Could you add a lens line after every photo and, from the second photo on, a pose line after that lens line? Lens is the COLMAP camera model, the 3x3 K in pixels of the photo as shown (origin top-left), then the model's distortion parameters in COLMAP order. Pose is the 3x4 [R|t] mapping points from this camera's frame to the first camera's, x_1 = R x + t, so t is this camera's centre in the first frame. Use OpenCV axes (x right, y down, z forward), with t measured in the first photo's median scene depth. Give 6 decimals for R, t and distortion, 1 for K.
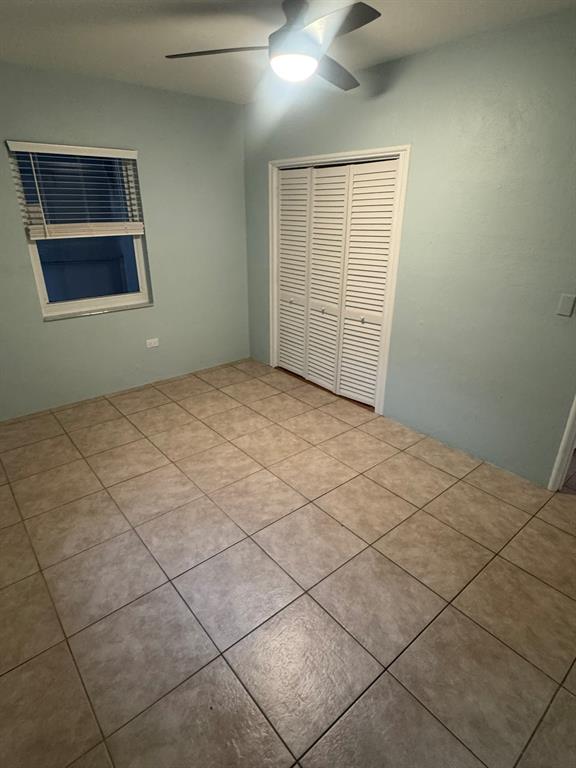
lens RADIAL K [[423.7, 0, 287.6], [0, 423.7, 380.9], [0, 0, 1]] dist [-0.010390, 0.001410]
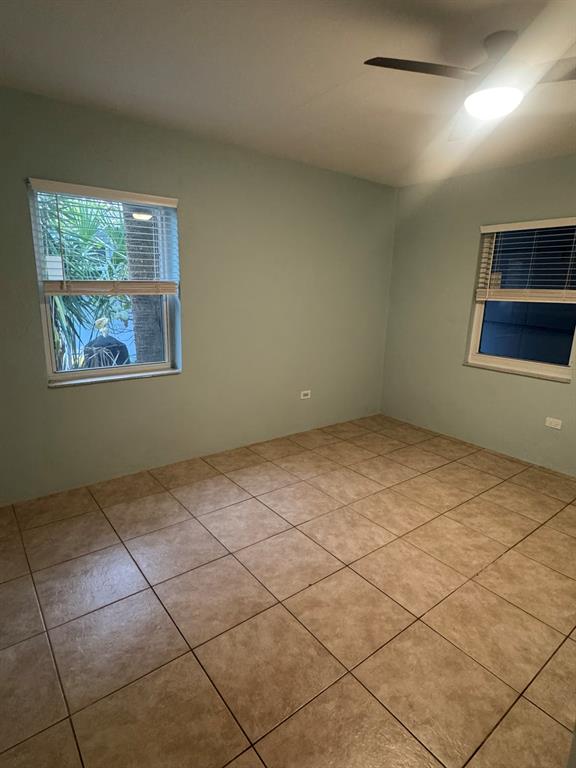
lens RADIAL K [[423.7, 0, 287.6], [0, 423.7, 380.9], [0, 0, 1]] dist [-0.010390, 0.001410]
pose [[-0.045918, 0.212024, -0.976185, 0.787721], [-0.407893, 0.888060, 0.212070, -0.188325], [0.911874, 0.407917, 0.045705, 0.624740]]
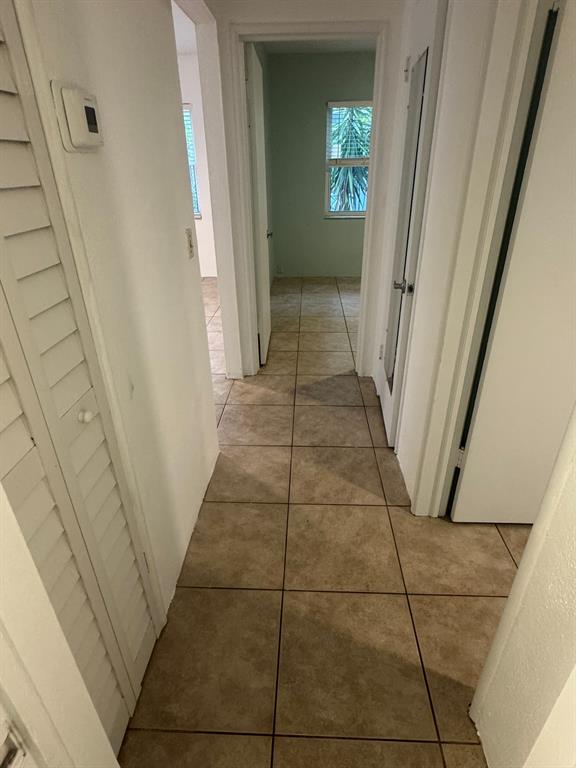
lens RADIAL K [[423.7, 0, 287.6], [0, 423.7, 380.9], [0, 0, 1]] dist [-0.010390, 0.001410]
pose [[-0.683525, 0.335291, -0.648362, 1.523596], [-0.273170, 0.706204, 0.653188, -0.449133], [0.676884, 0.623583, -0.391116, 1.315962]]
